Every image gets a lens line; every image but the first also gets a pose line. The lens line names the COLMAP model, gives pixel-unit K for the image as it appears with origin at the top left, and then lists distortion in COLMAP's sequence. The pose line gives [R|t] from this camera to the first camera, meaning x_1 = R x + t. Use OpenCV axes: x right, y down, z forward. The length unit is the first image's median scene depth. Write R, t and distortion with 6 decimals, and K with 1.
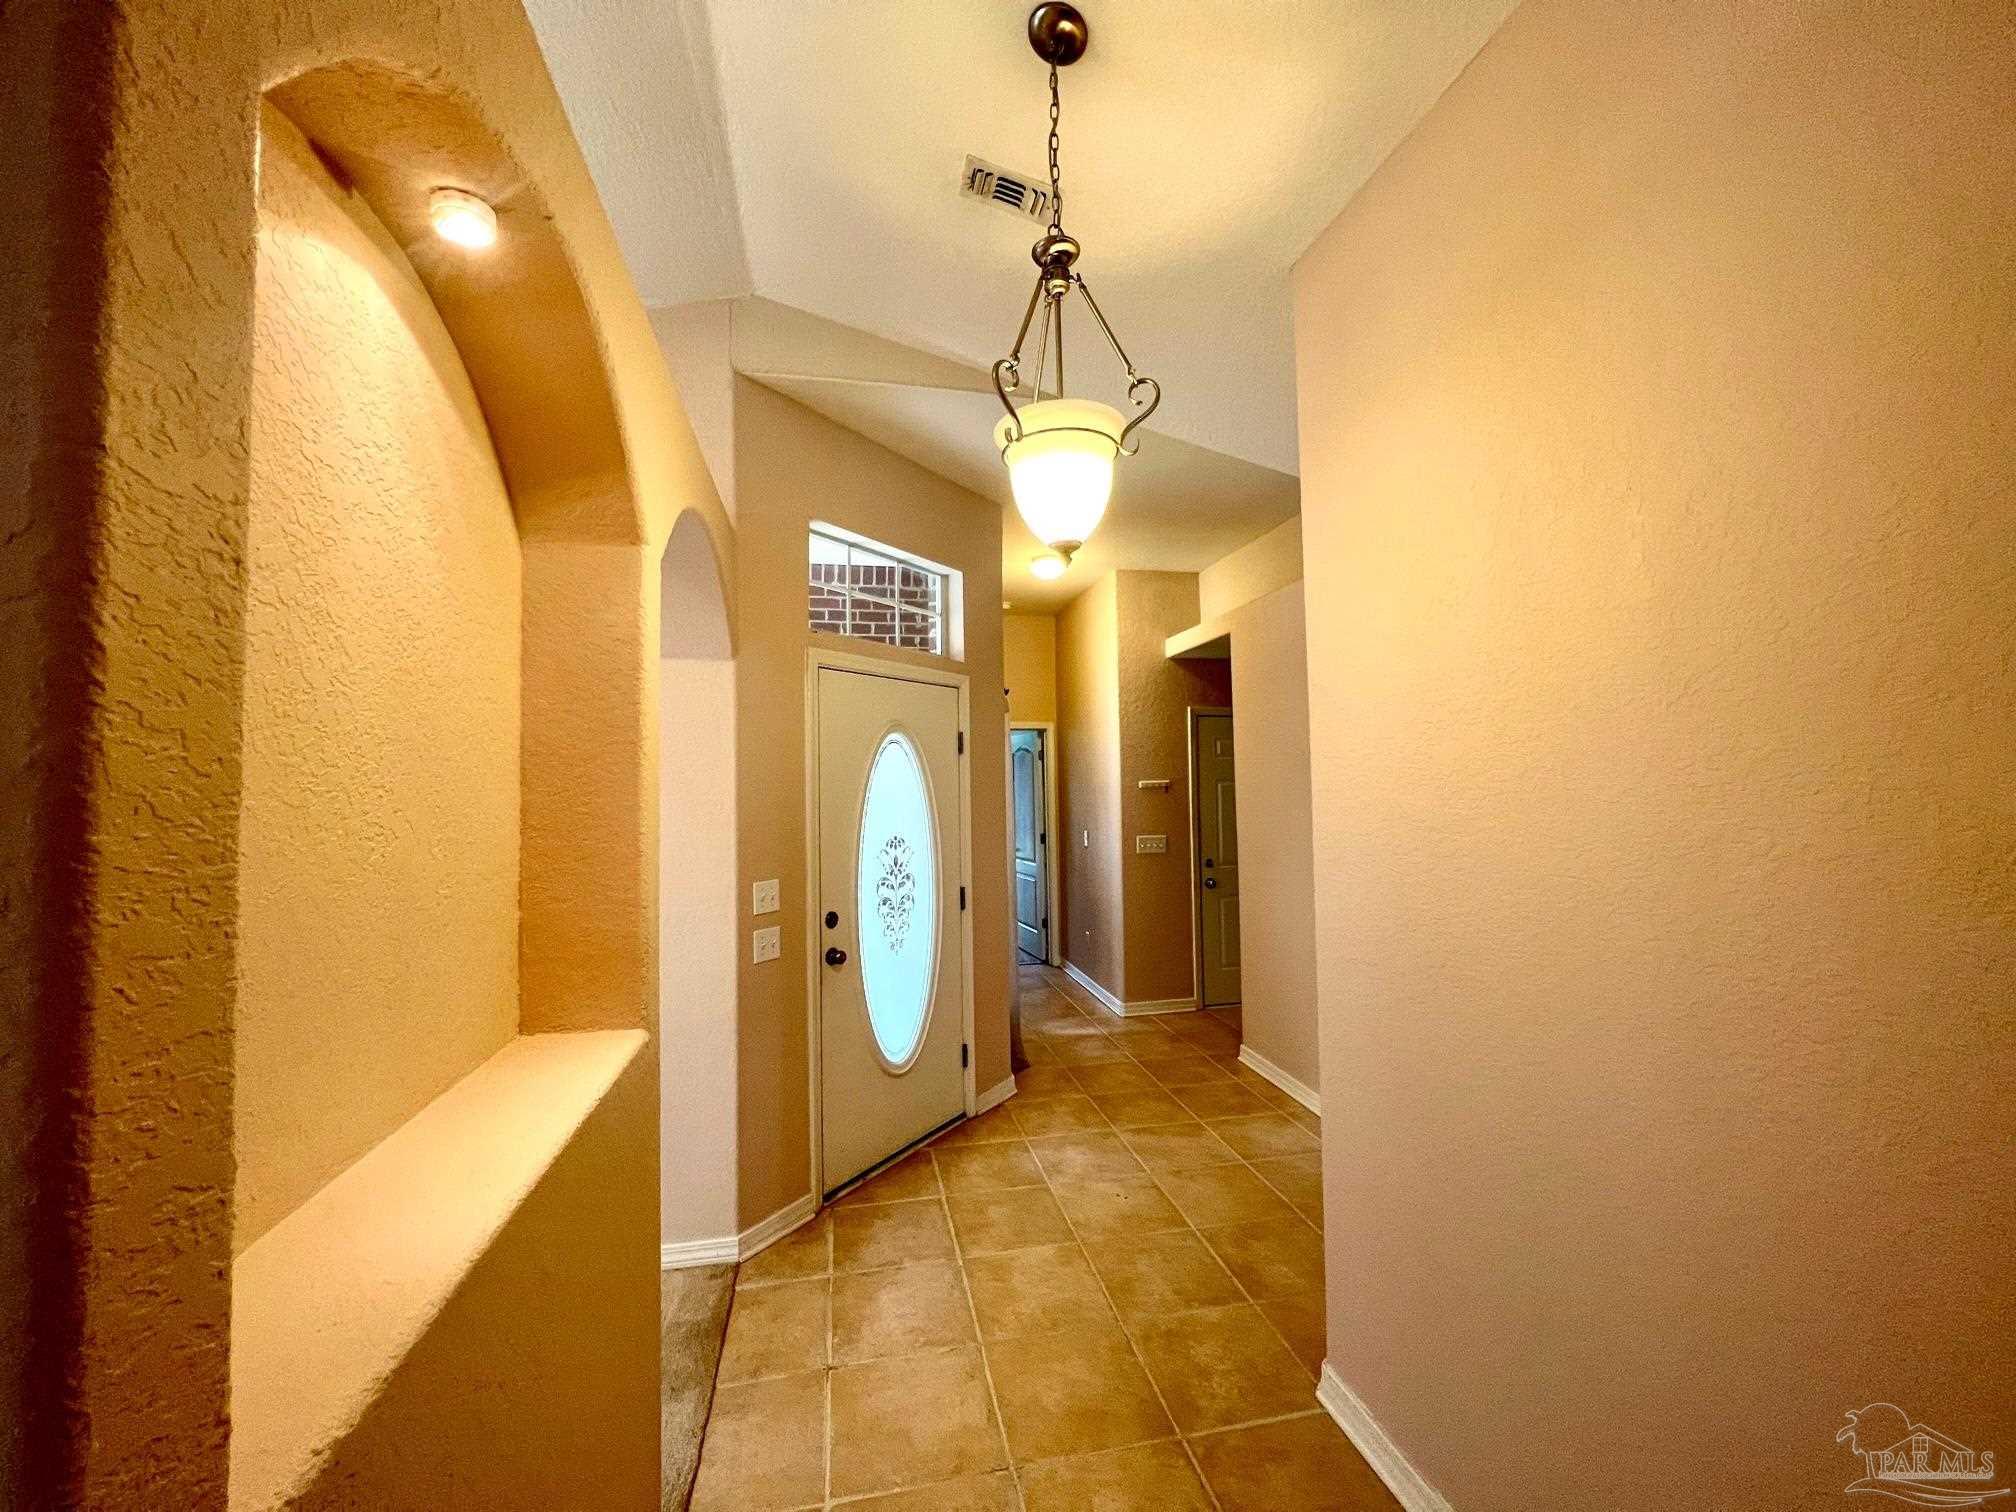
lens RADIAL K [[806.0, 0, 1004.0], [0, 806.0, 753.2], [0, 0, 1]] dist [-0.000025, -0.000012]
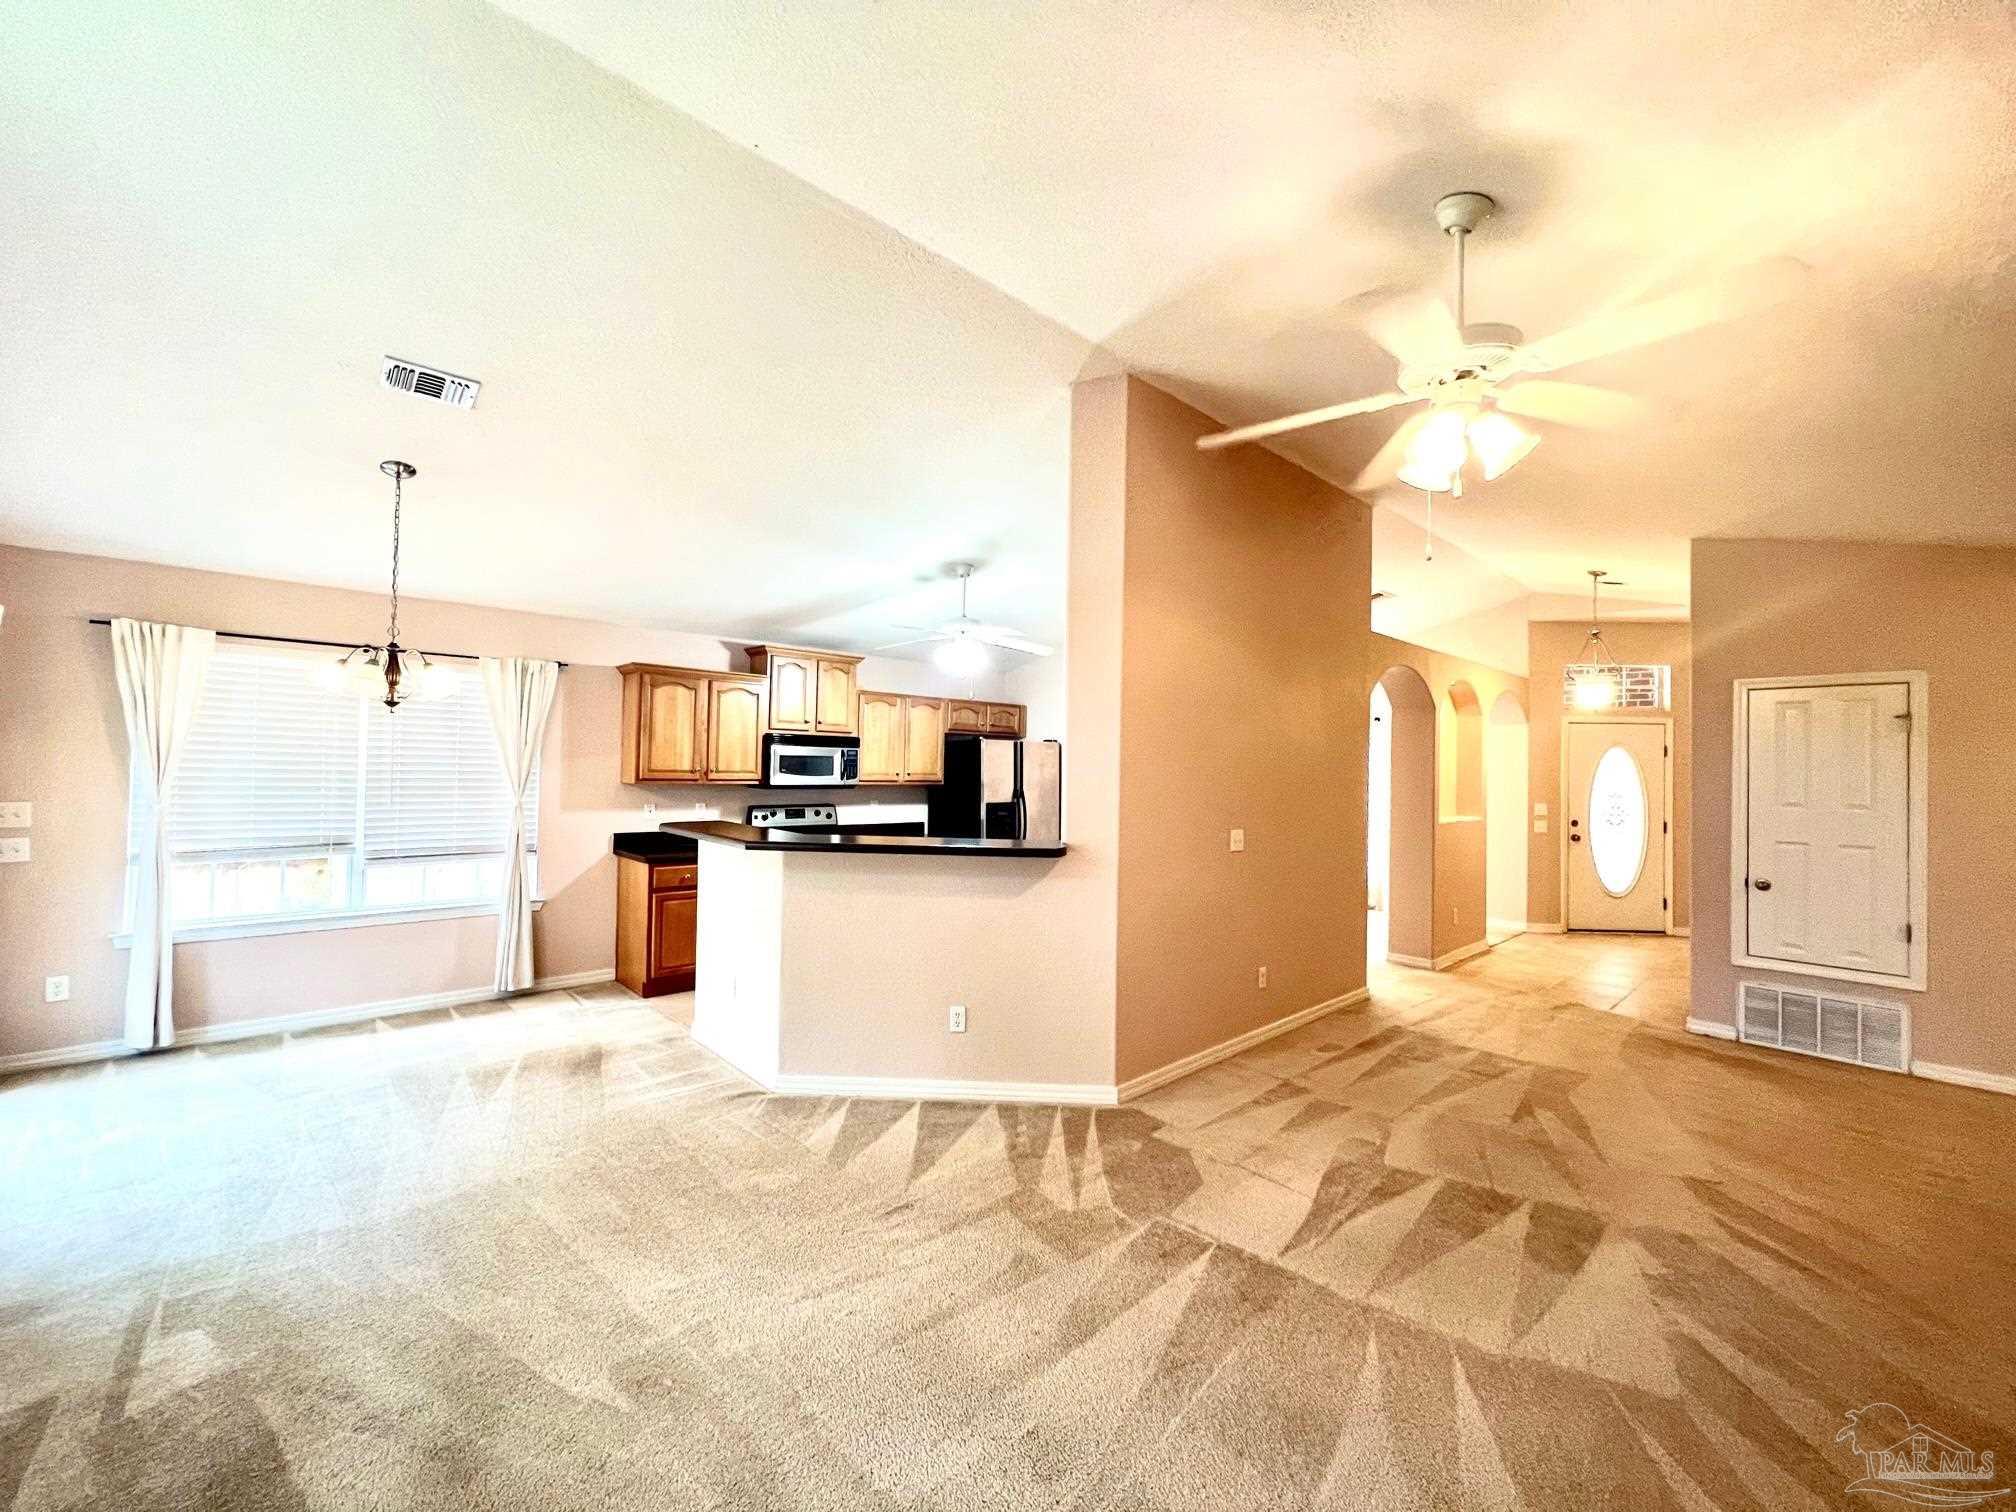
lens RADIAL K [[806.0, 0, 1004.0], [0, 806.0, 753.2], [0, 0, 1]] dist [-0.000025, -0.000012]
pose [[0.505759, 0.007149, -0.862645, 1.061395], [0.006460, 0.999906, 0.012074, -0.054680], [0.862651, -0.011679, 0.505665, -1.820430]]
